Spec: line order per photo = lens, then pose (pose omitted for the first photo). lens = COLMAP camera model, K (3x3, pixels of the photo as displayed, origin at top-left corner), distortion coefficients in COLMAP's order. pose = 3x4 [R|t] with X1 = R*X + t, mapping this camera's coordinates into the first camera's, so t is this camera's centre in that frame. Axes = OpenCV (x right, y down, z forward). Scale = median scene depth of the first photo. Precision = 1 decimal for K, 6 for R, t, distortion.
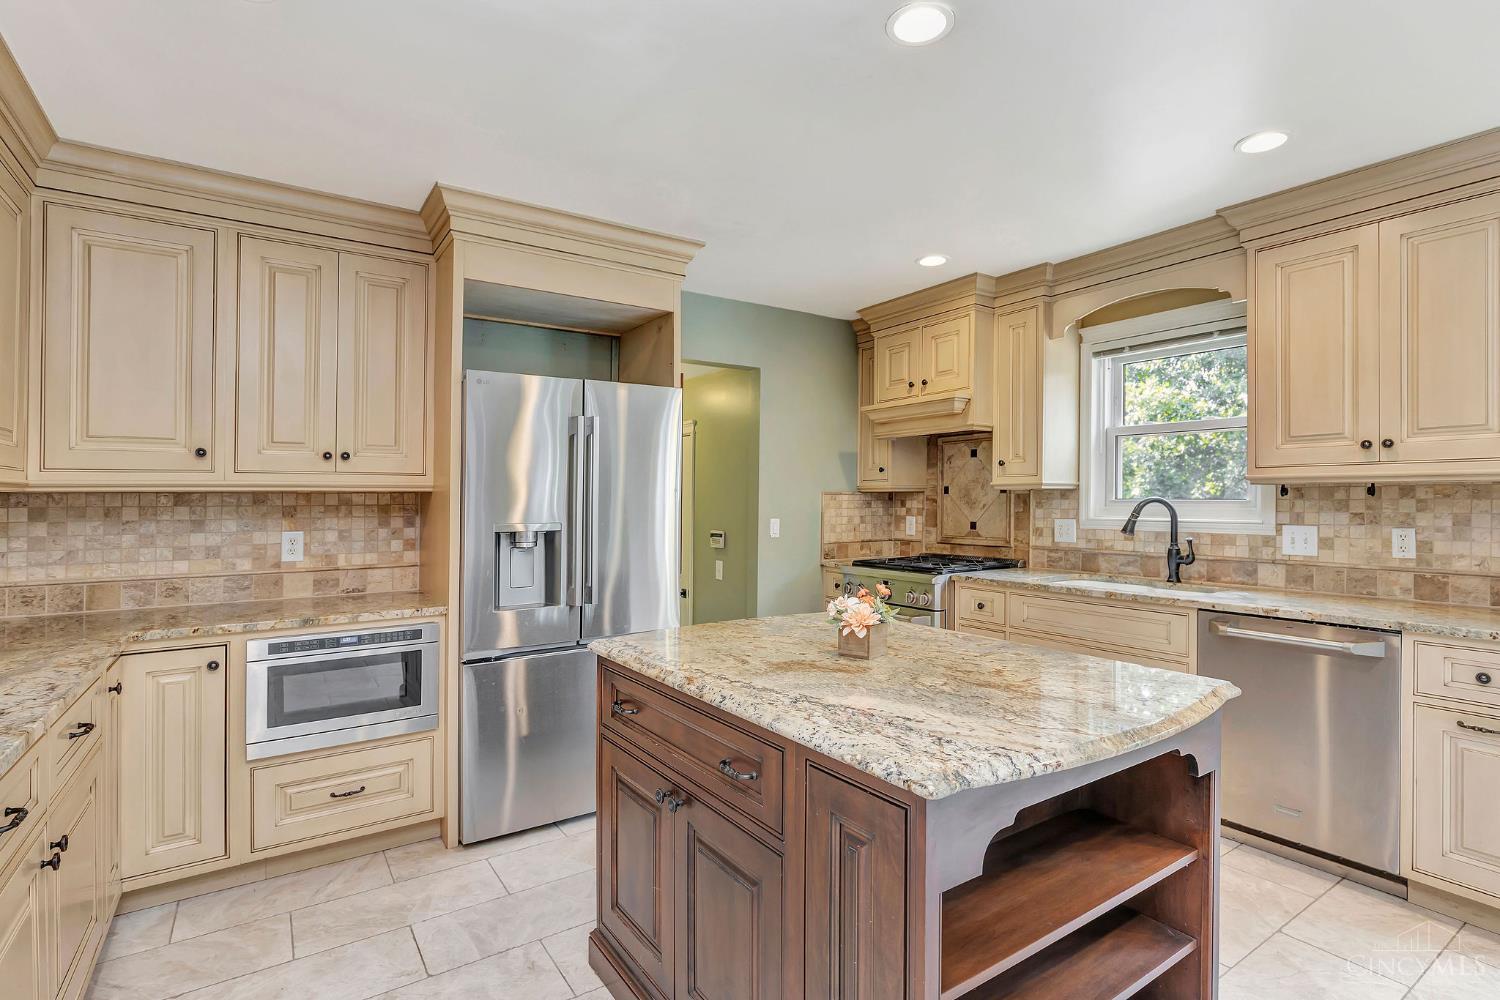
lens RADIAL K [[742.3, 0, 760.9], [0, 742.3, 501.6], [0, 0, 1]] dist [0.003403, -0.000582]
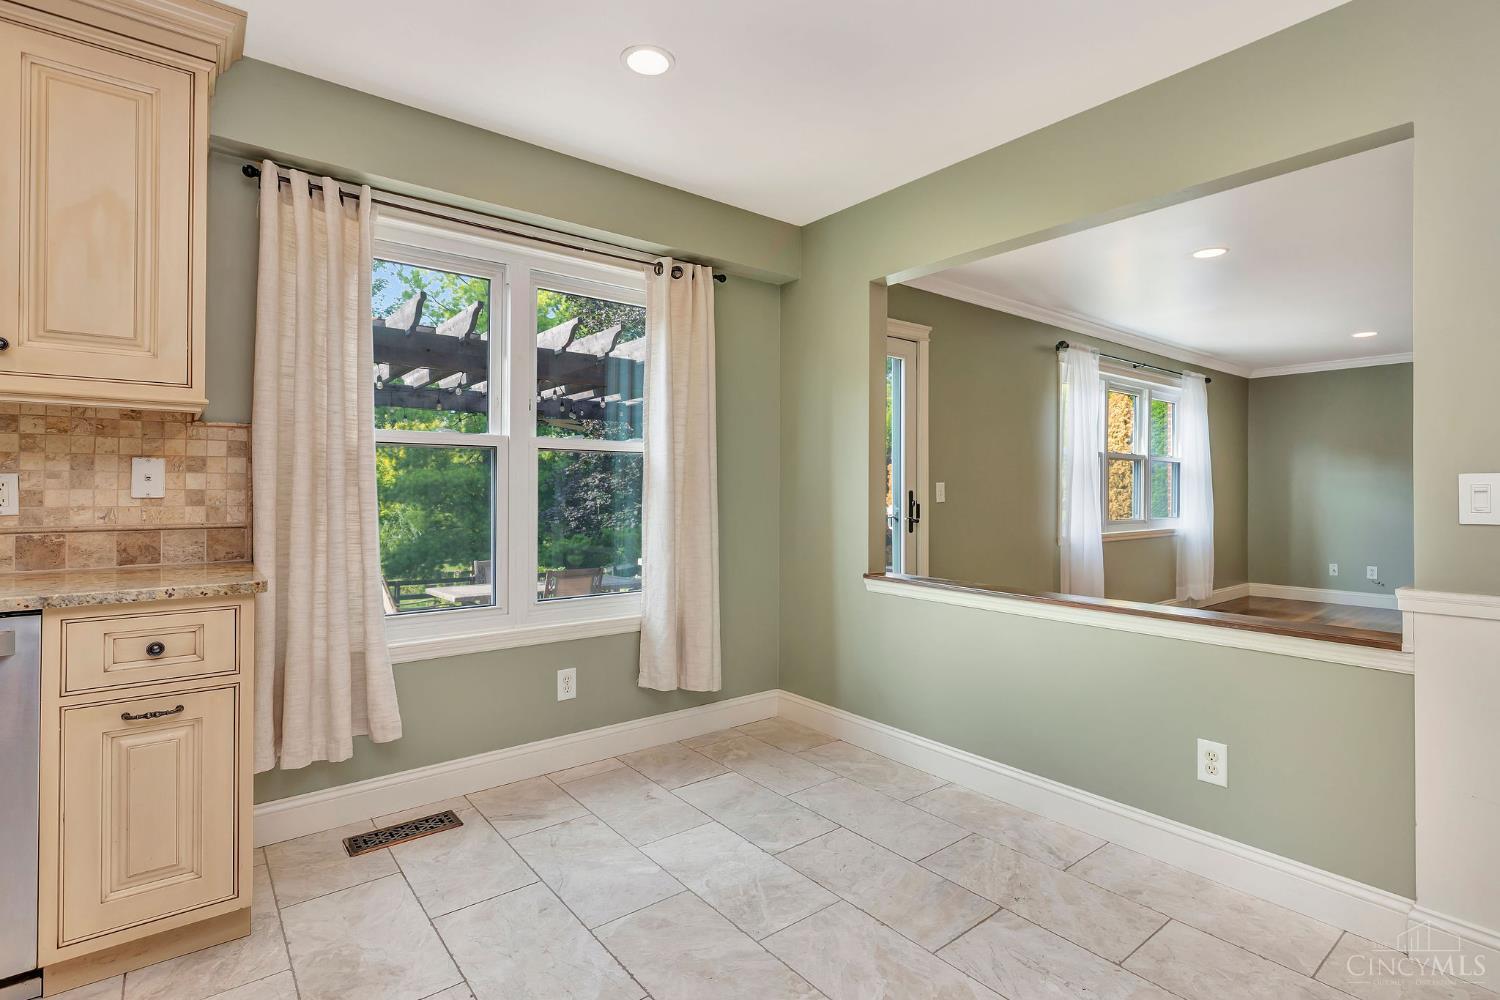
lens RADIAL K [[718.4, 0, 751.1], [0, 718.4, 487.2], [0, 0, 1]] dist [-0.006151, 0.000569]
pose [[-0.065470, 0.006973, 0.997830, 0.103250], [0.003082, 0.999972, -0.006785, 0.044393], [-0.997850, 0.002631, -0.065490, 0.256850]]
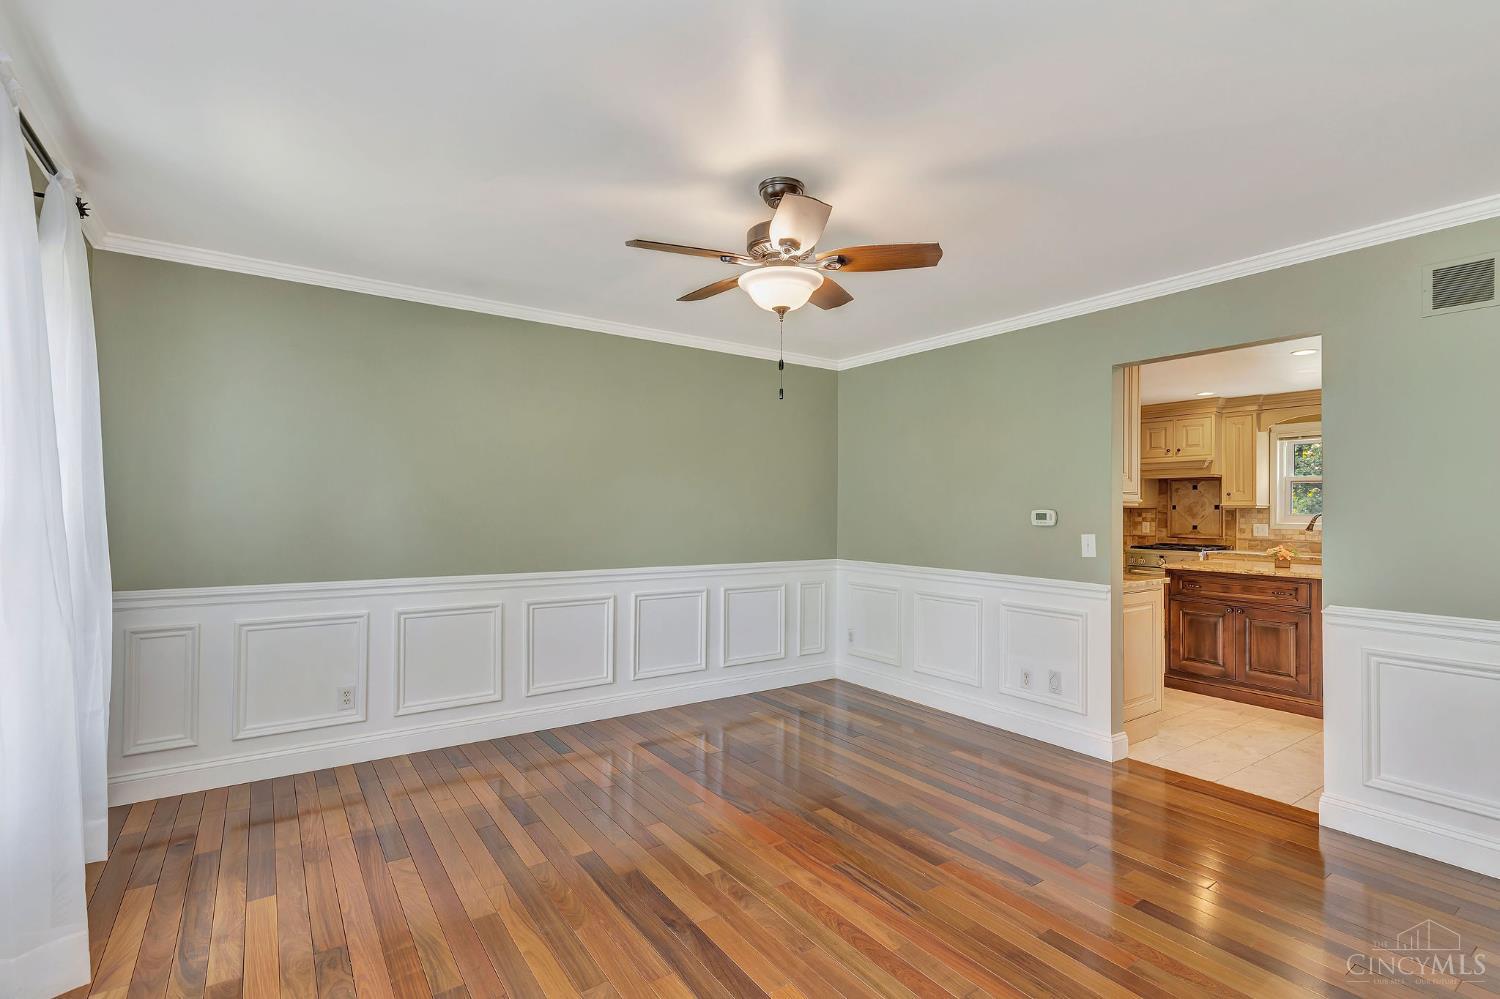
lens RADIAL K [[693.9, 0, 745.5], [0, 693.9, 499.4], [0, 0, 1]] dist [0.000103, -0.001308]
pose [[0.999910, 0.012193, -0.005627, -0.950689], [-0.012287, 0.999778, -0.017106, 0.007412], [0.005418, 0.017174, 0.999838, -0.831847]]
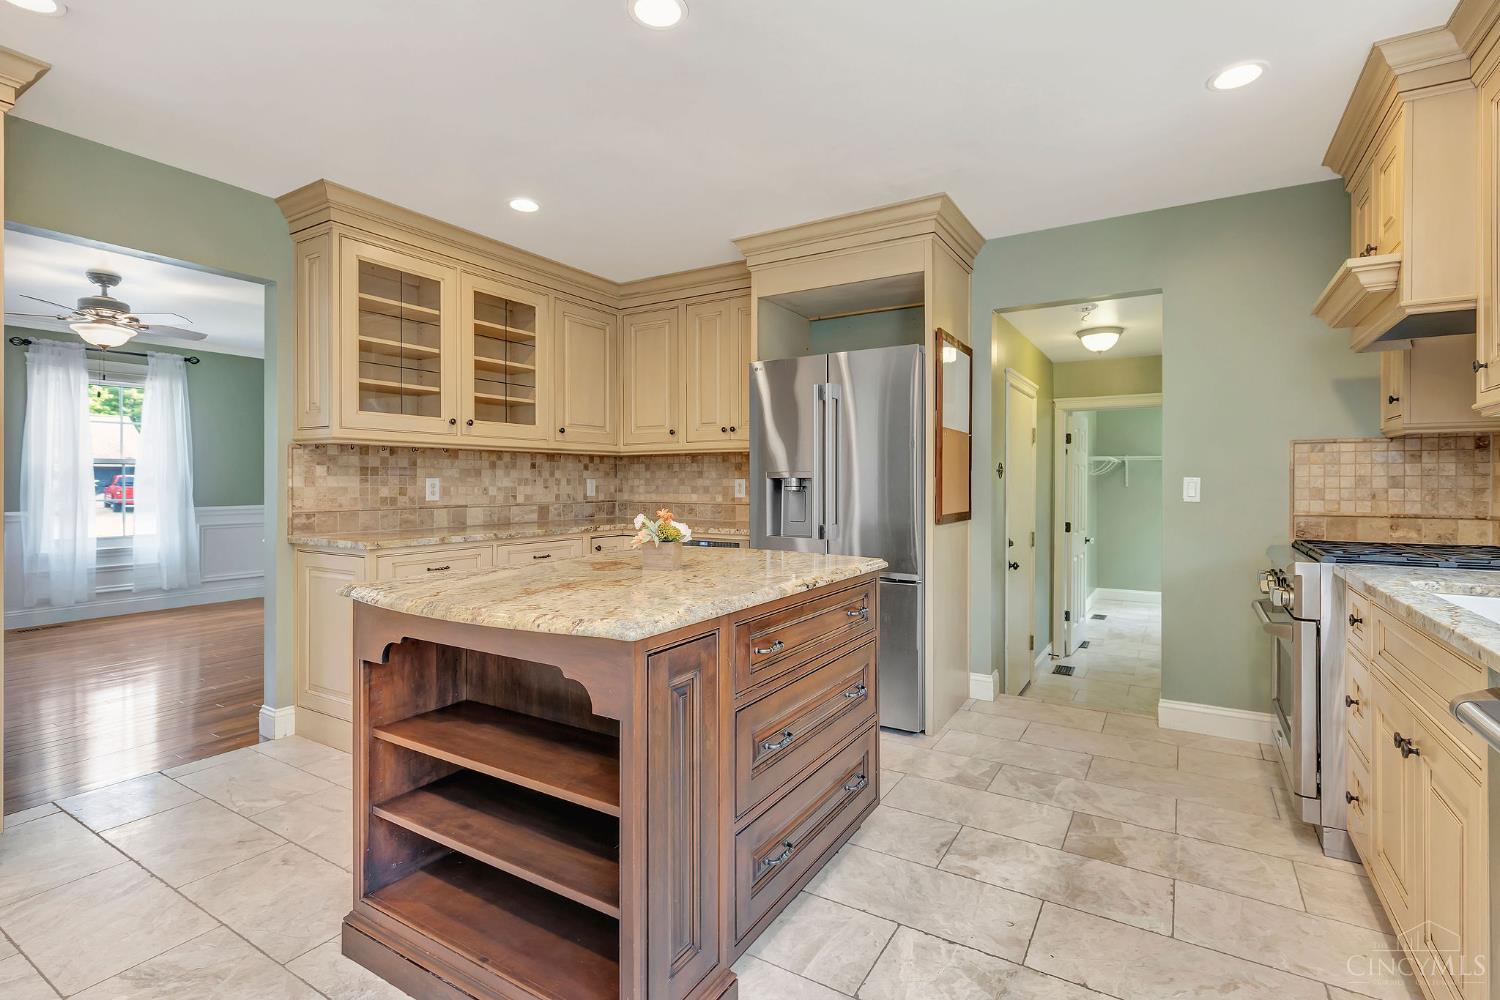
lens RADIAL K [[693.9, 0, 754.9], [0, 693.9, 481.0], [0, 0, 1]] dist [0.000103, -0.001308]
pose [[0.399543, 0.002952, -0.916710, 0.599059], [-0.006657, 0.999978, 0.000319, 0.035179], [0.916690, 0.005975, 0.399554, 0.350078]]
